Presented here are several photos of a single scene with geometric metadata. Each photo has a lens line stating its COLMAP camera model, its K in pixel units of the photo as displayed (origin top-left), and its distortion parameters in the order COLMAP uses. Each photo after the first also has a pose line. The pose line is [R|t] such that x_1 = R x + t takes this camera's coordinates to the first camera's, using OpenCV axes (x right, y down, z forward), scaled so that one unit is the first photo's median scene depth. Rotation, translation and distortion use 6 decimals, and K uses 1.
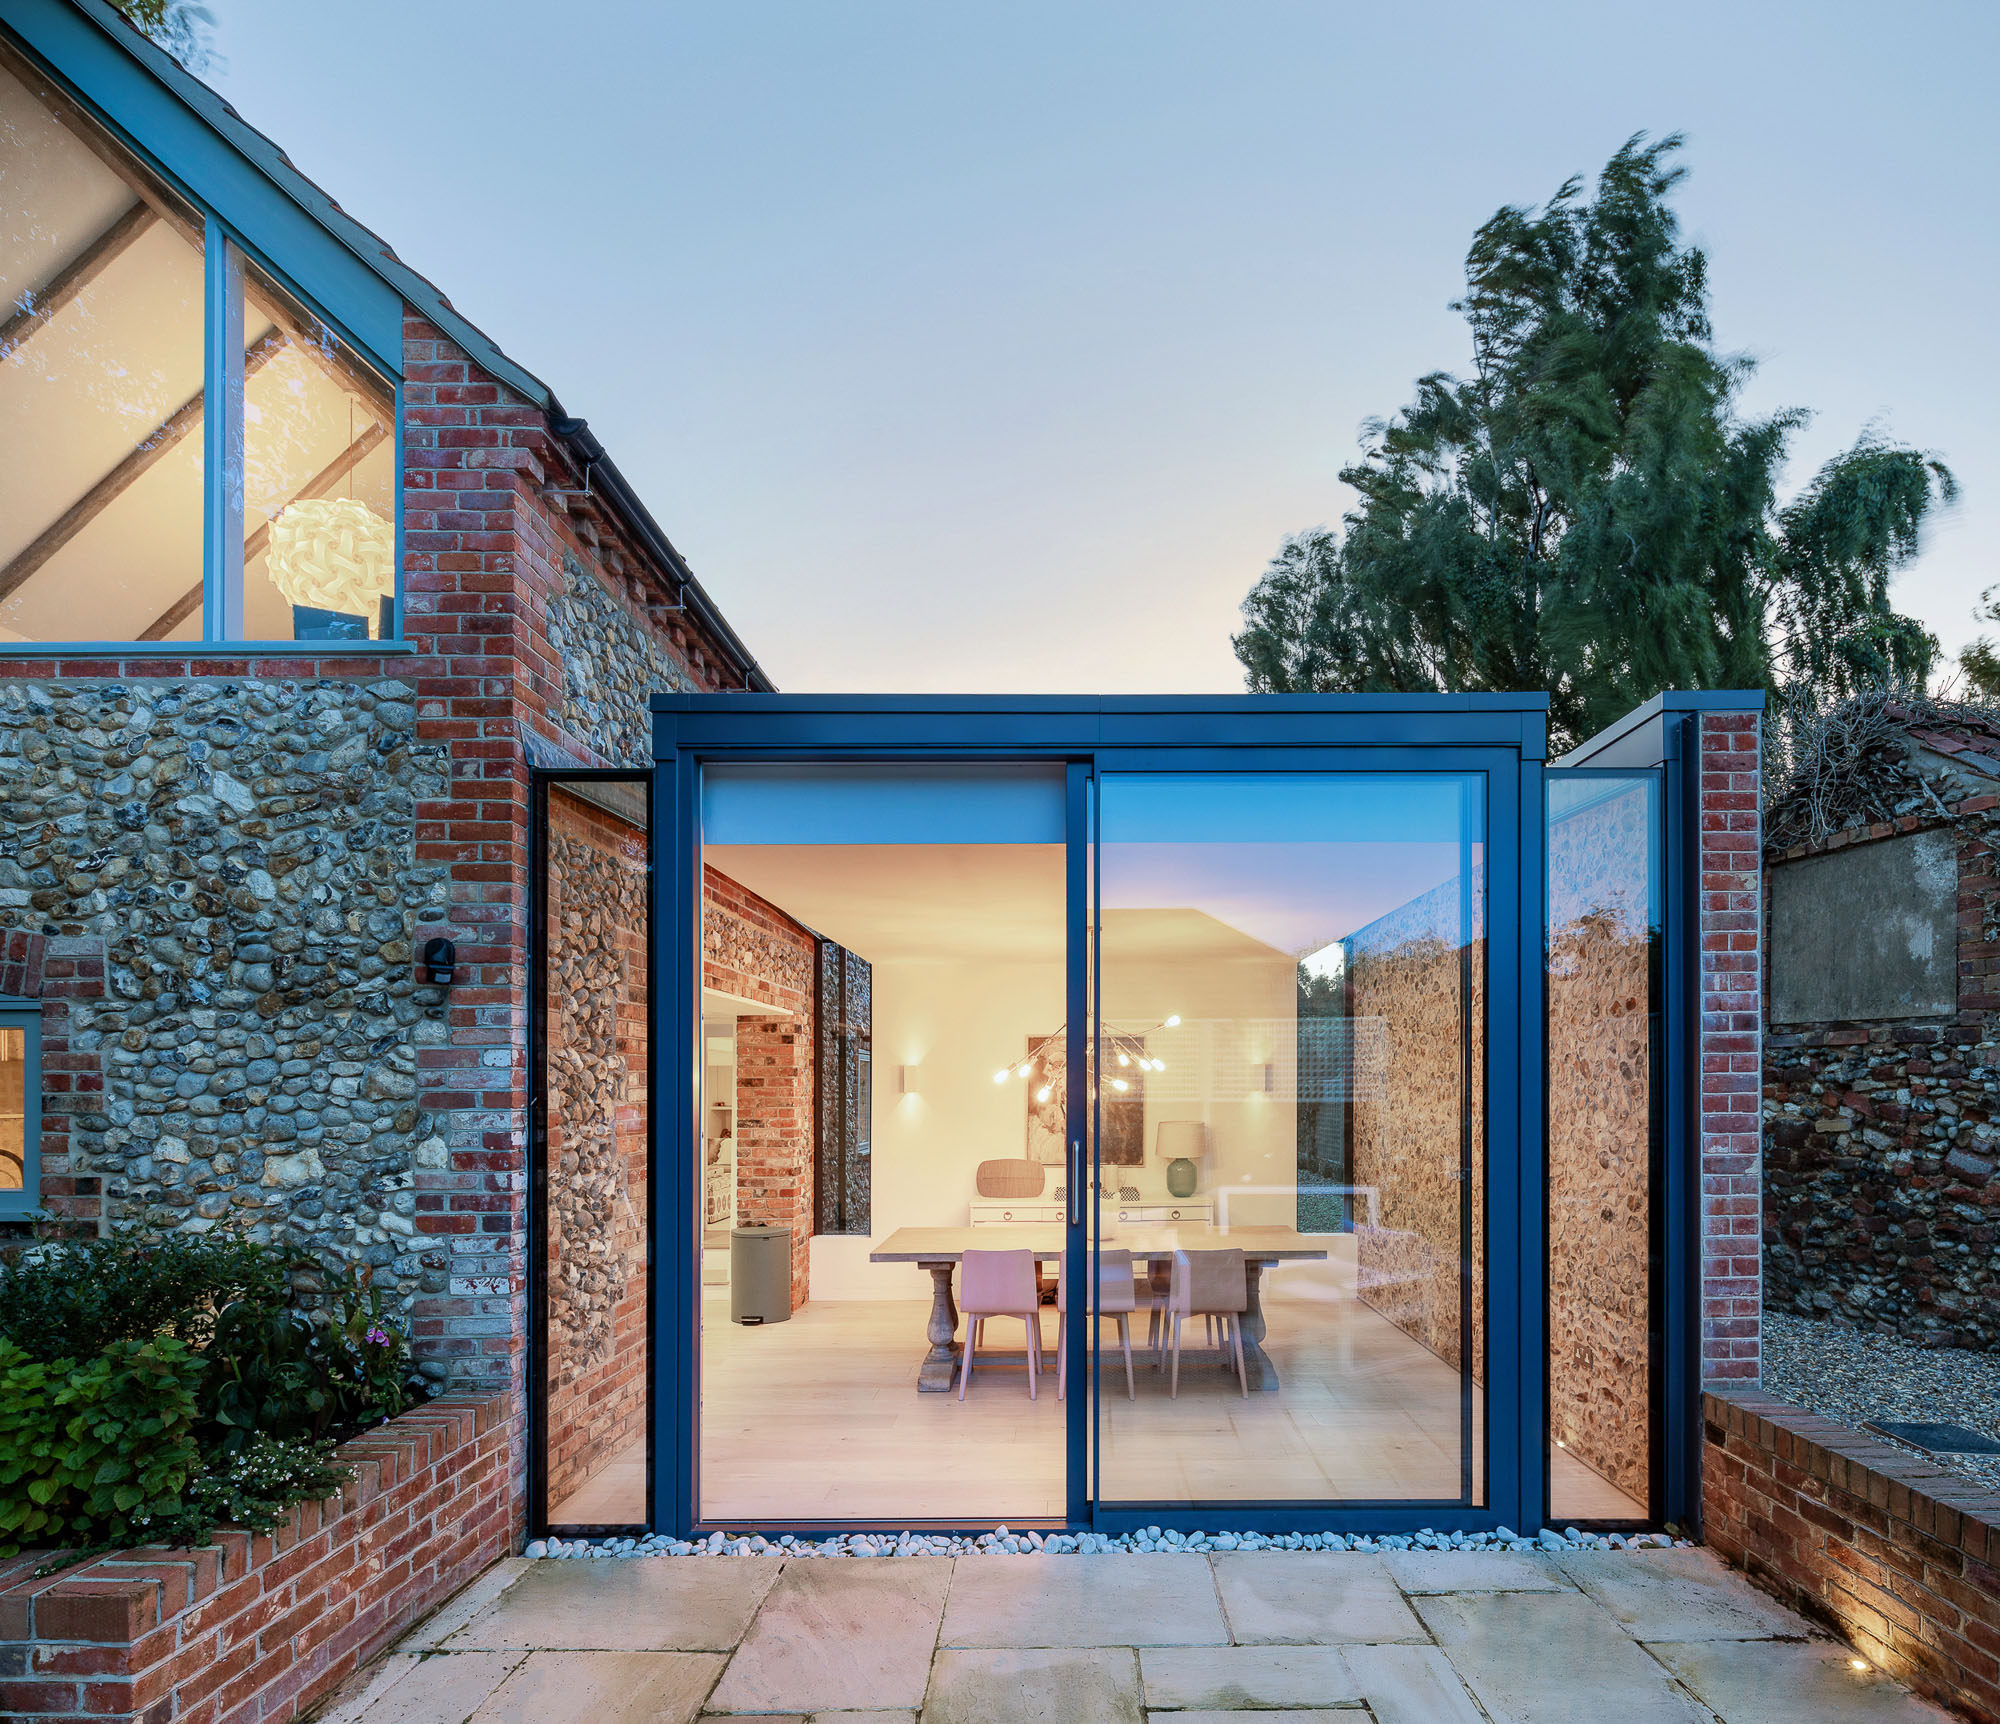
lens RADIAL K [[1092.9, 0, 1000.0], [0, 1092.9, 862.0], [0, 0, 1]] dist [-0.000915, -0.000602]
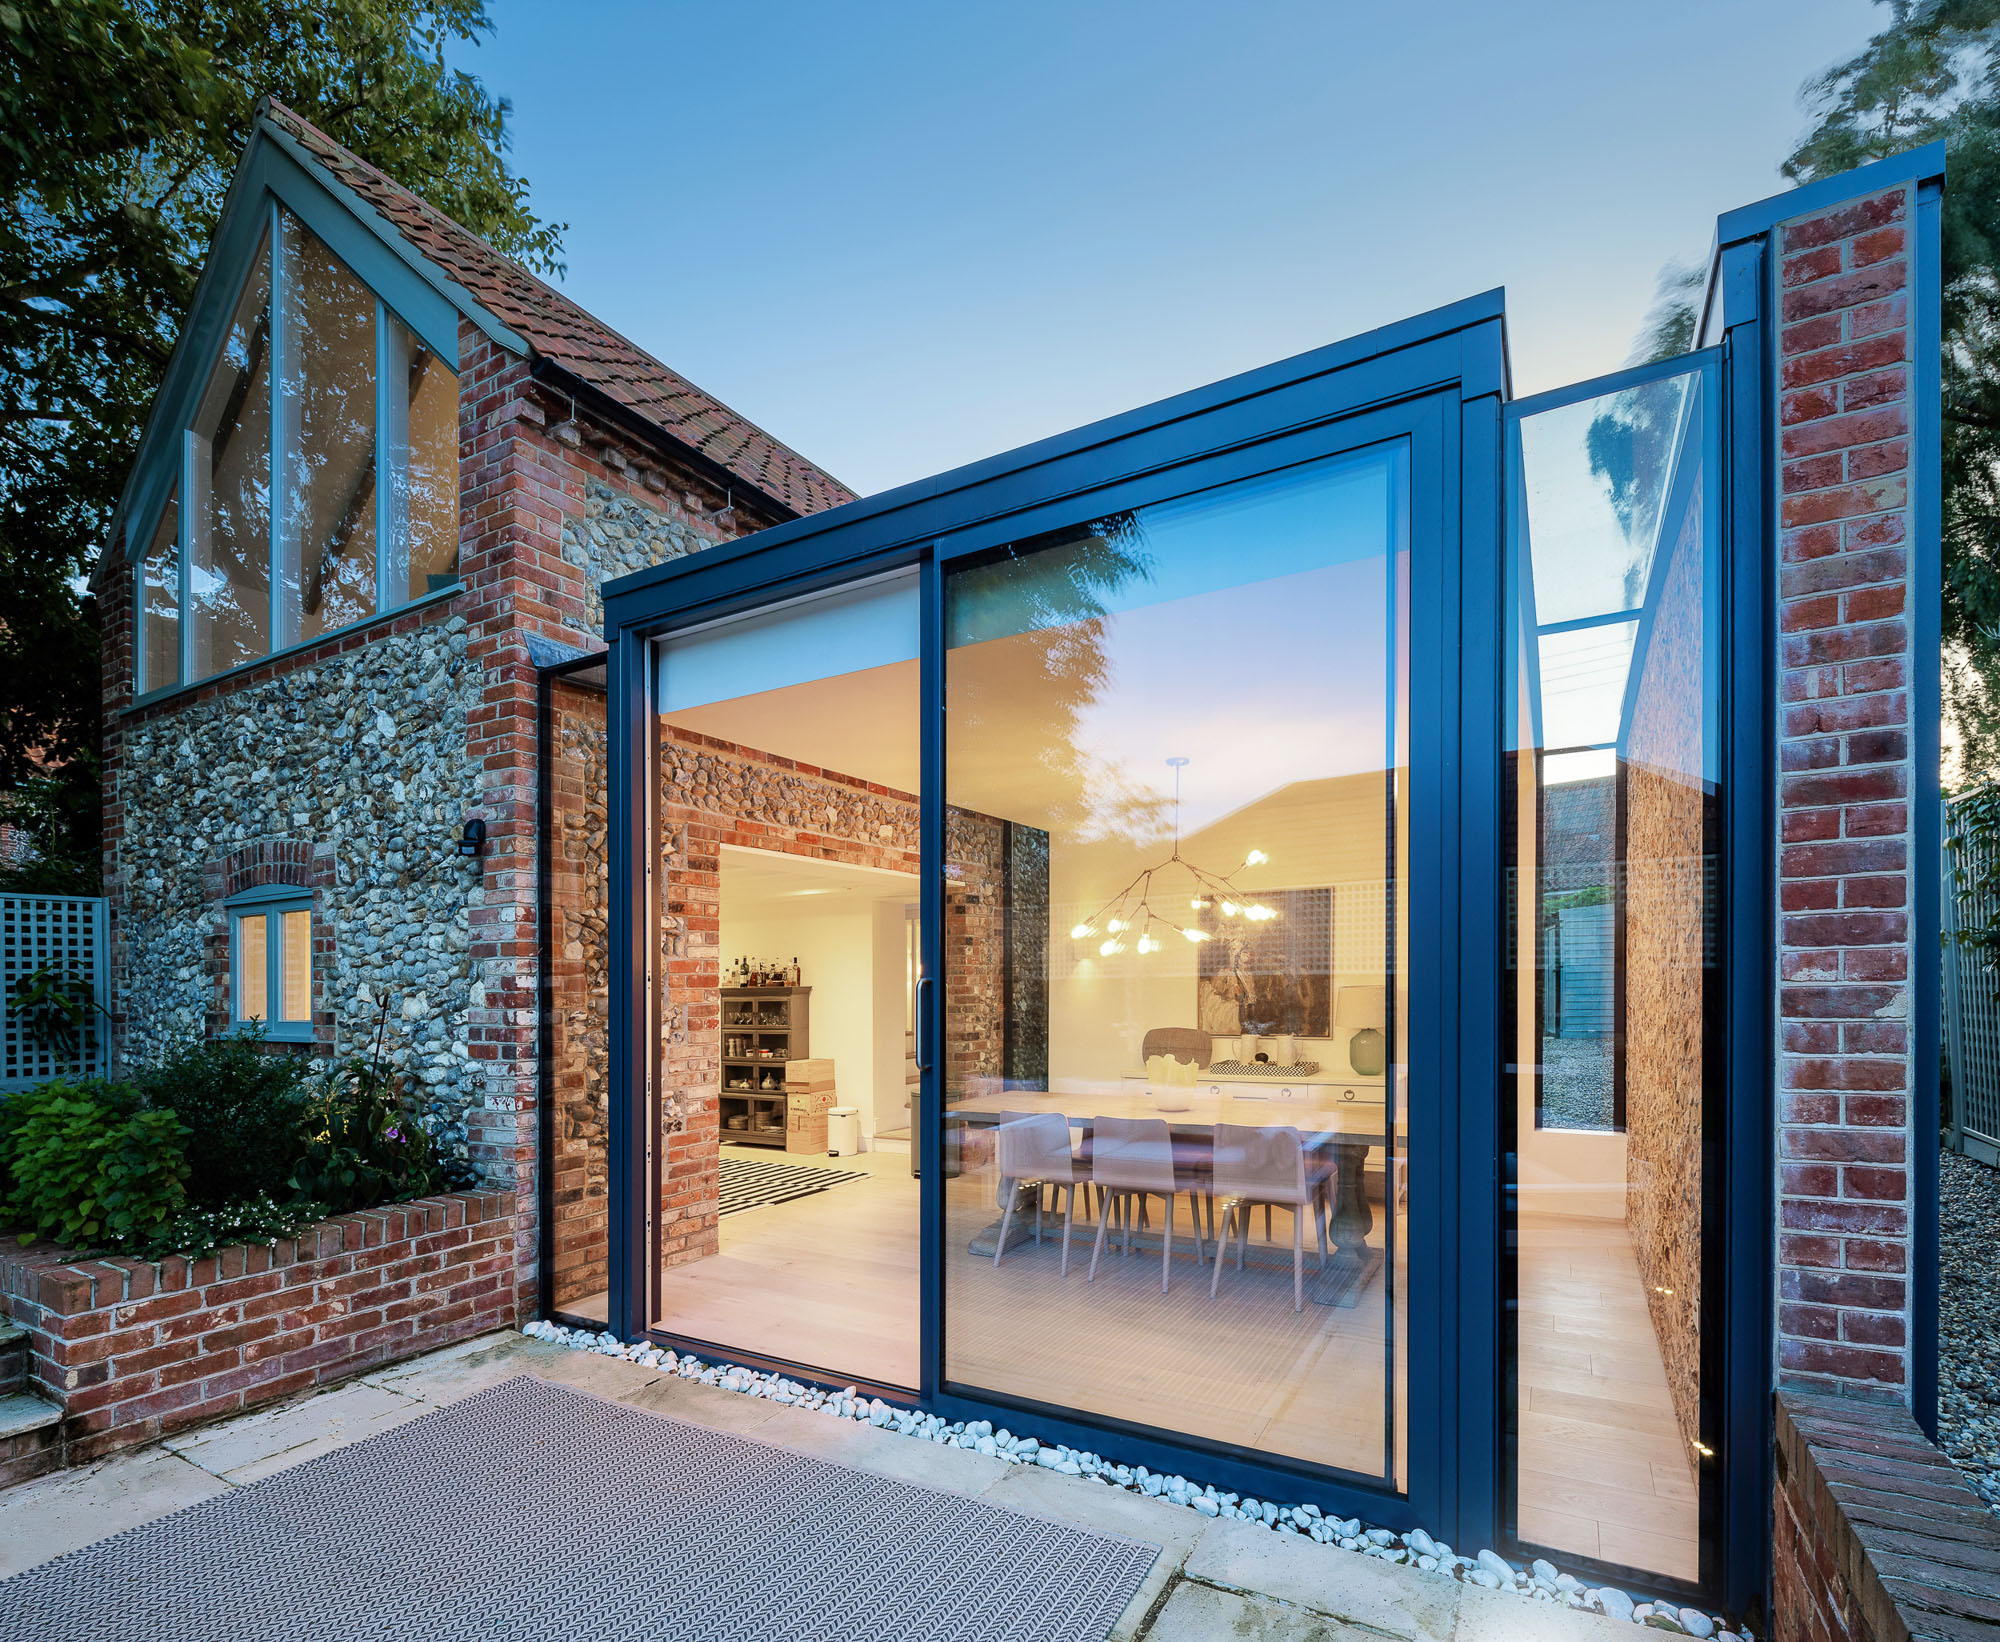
lens RADIAL K [[1028.5, 0, 1000.0], [0, 1028.5, 821.0], [0, 0, 1]] dist [-0.001992, -0.000037]
pose [[0.849267, -0.093217, -0.519669, 0.584693], [0.110734, 0.993846, 0.002693, 0.136277], [0.516220, -0.059832, 0.854363, 0.334419]]
